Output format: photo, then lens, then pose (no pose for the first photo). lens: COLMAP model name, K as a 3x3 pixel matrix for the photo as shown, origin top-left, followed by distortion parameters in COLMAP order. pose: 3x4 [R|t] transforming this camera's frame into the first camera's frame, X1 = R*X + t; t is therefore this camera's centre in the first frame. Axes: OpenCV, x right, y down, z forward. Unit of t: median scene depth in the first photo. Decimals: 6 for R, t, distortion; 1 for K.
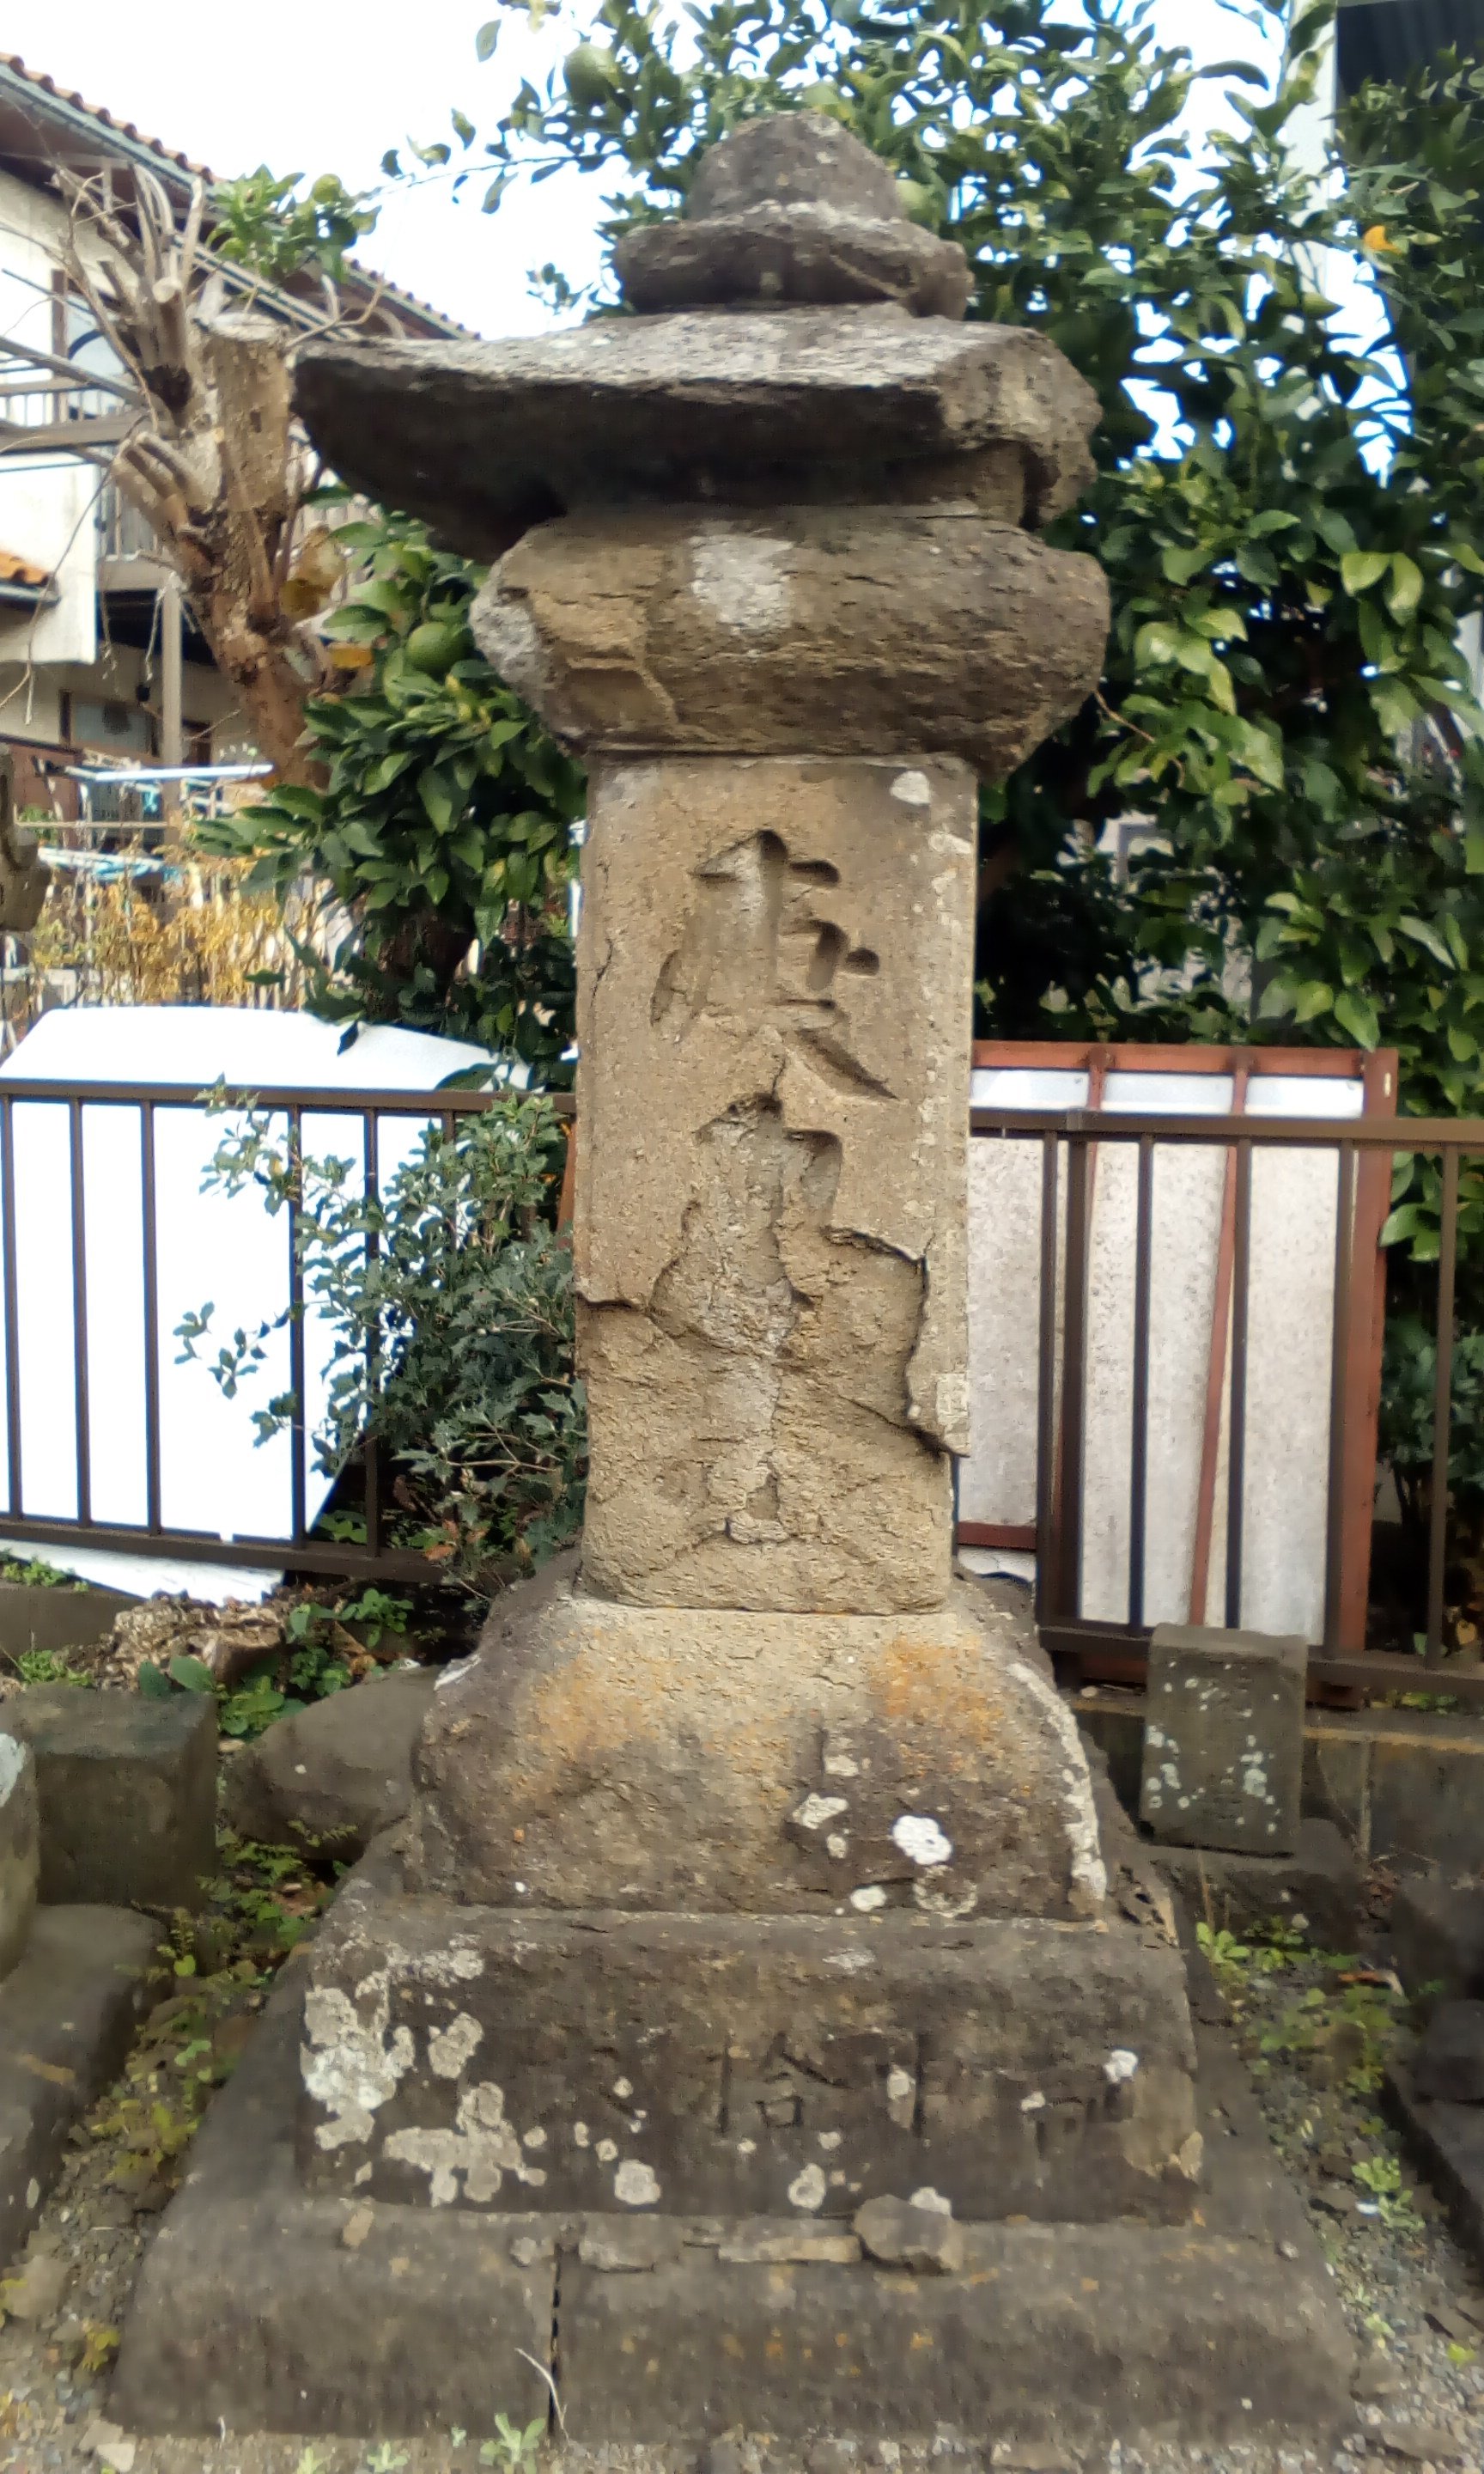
lens RADIAL K [[2312.0, 0, 796.0], [0, 2312.0, 1237.4], [0, 0, 1]] dist [0.111559, -0.266684]
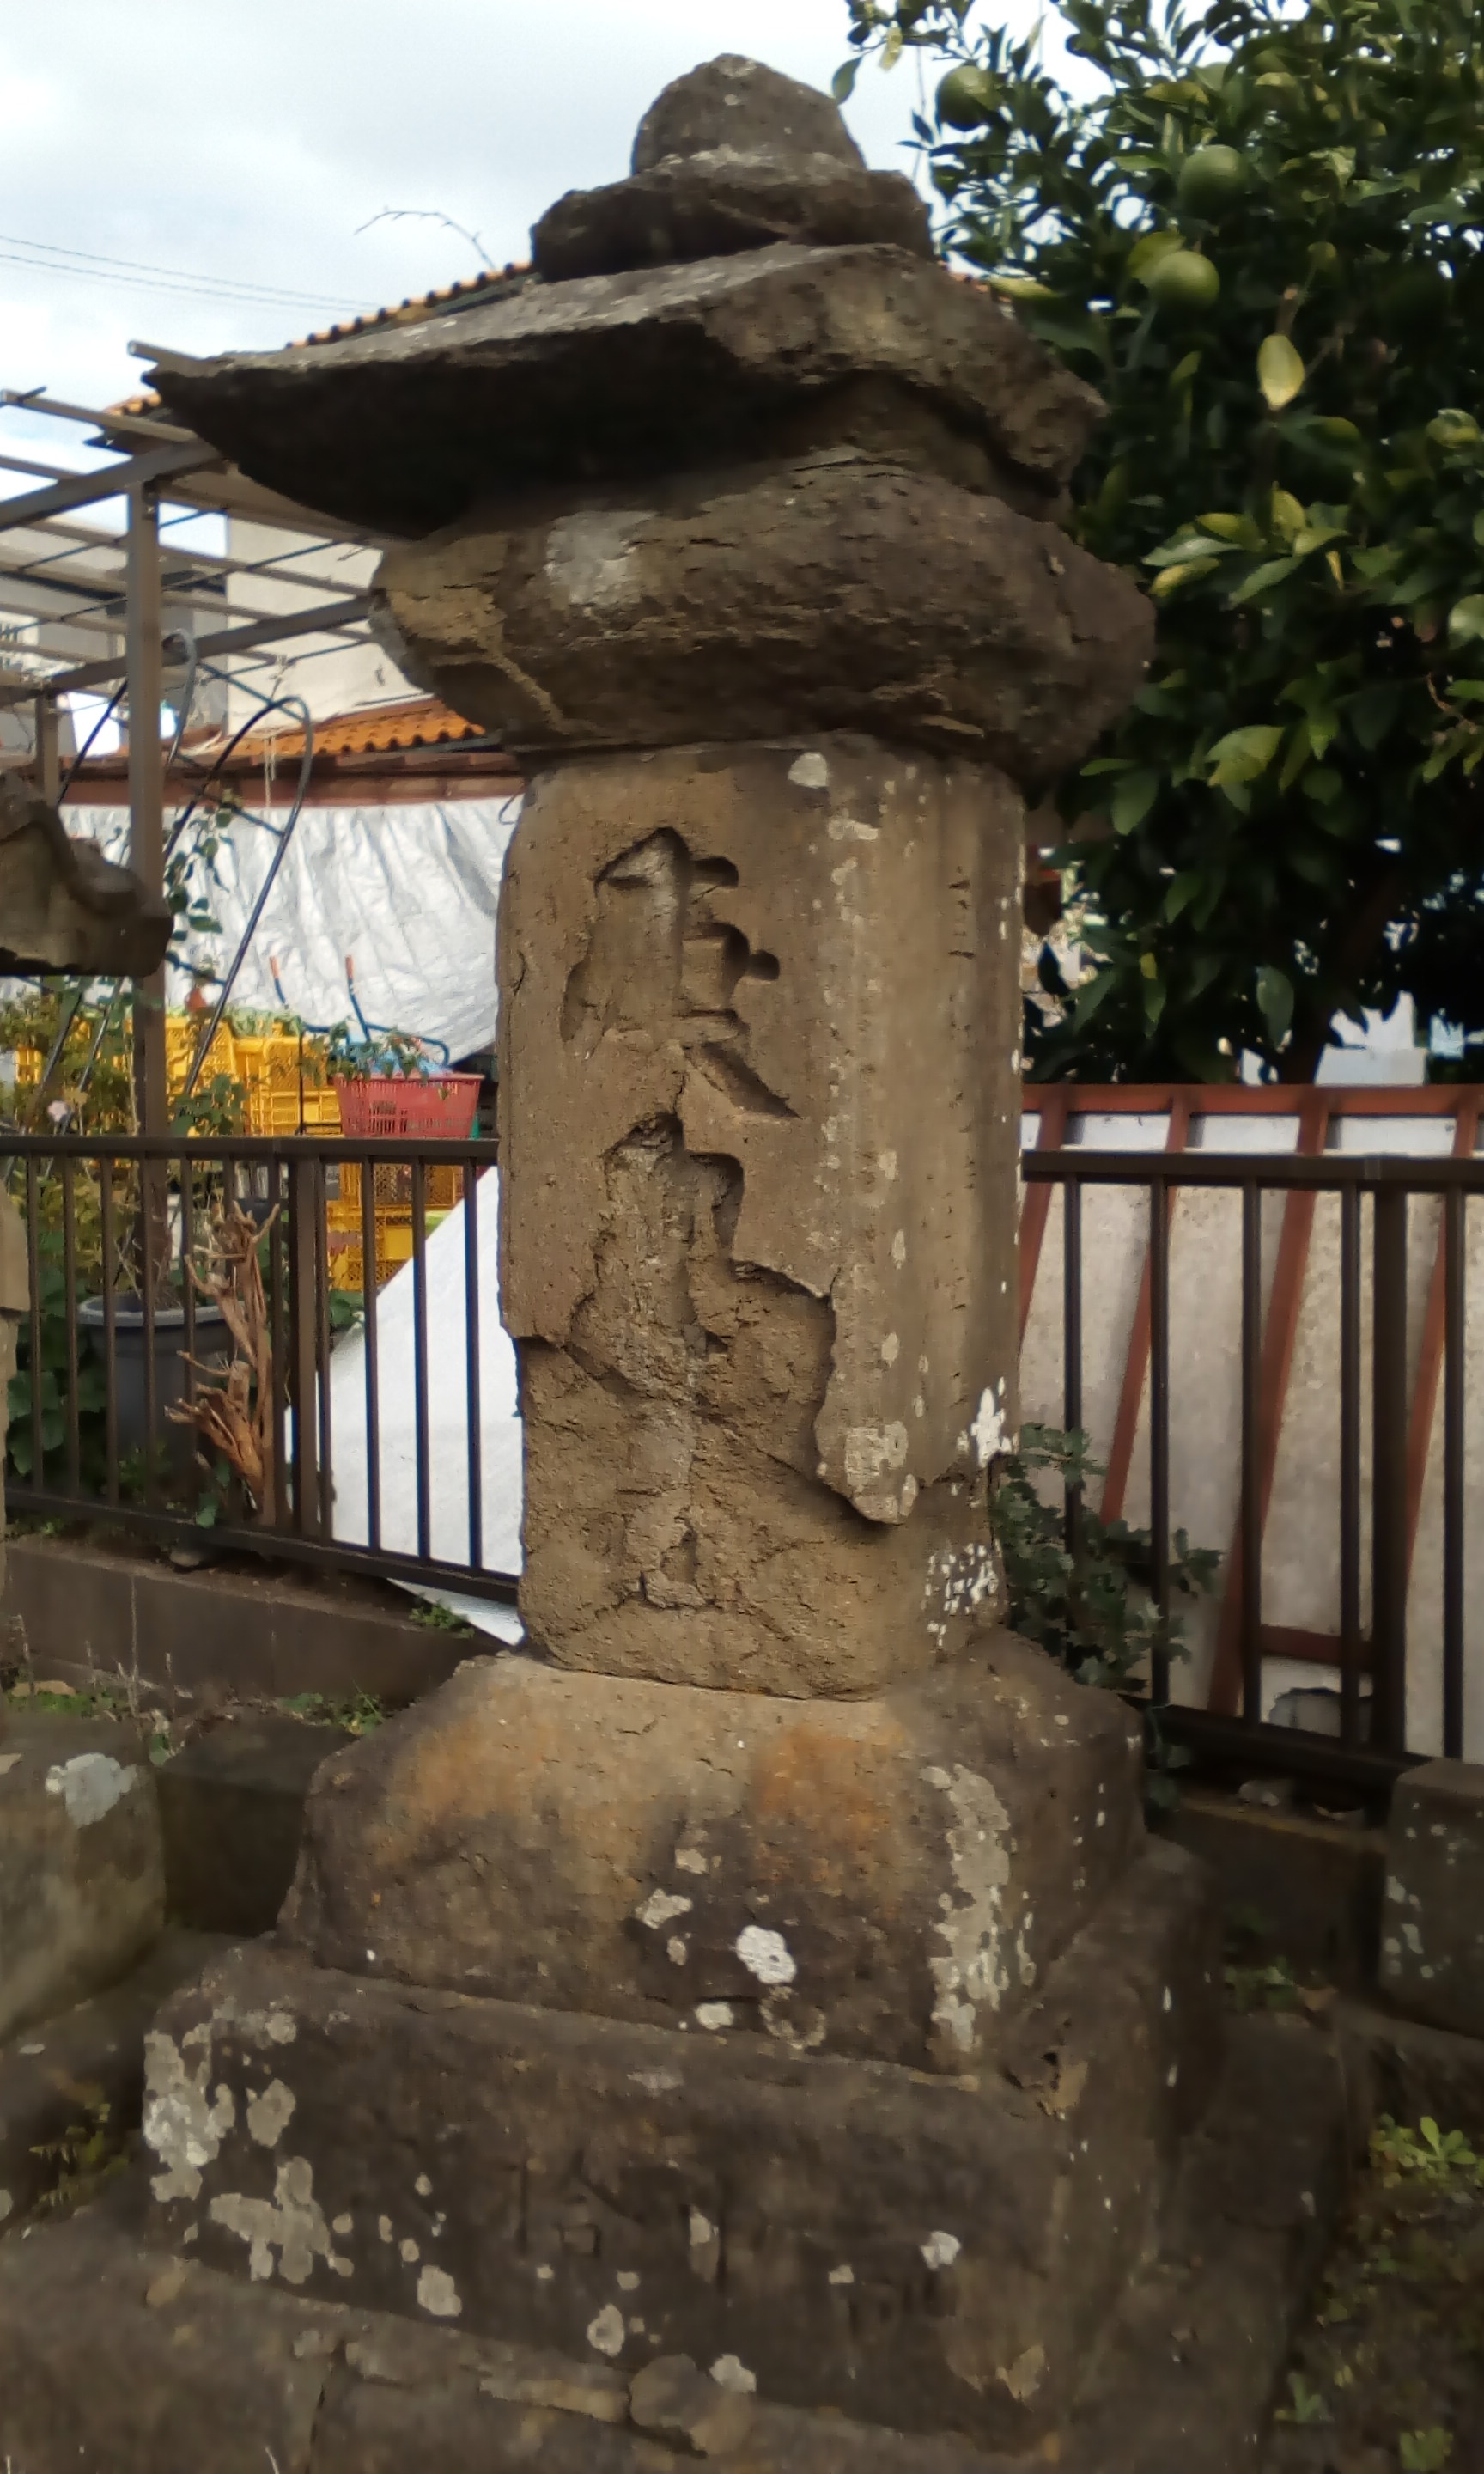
lens RADIAL K [[2326.8, 0, 742.0], [0, 2326.8, 1237.0], [0, 0, 1]] dist [0.101370, -0.247013]
pose [[0.928470, 0.005793, -0.371362, 0.370957], [-0.020859, 0.999114, -0.036566, 0.020587], [0.370821, 0.041697, 0.927768, 0.164006]]
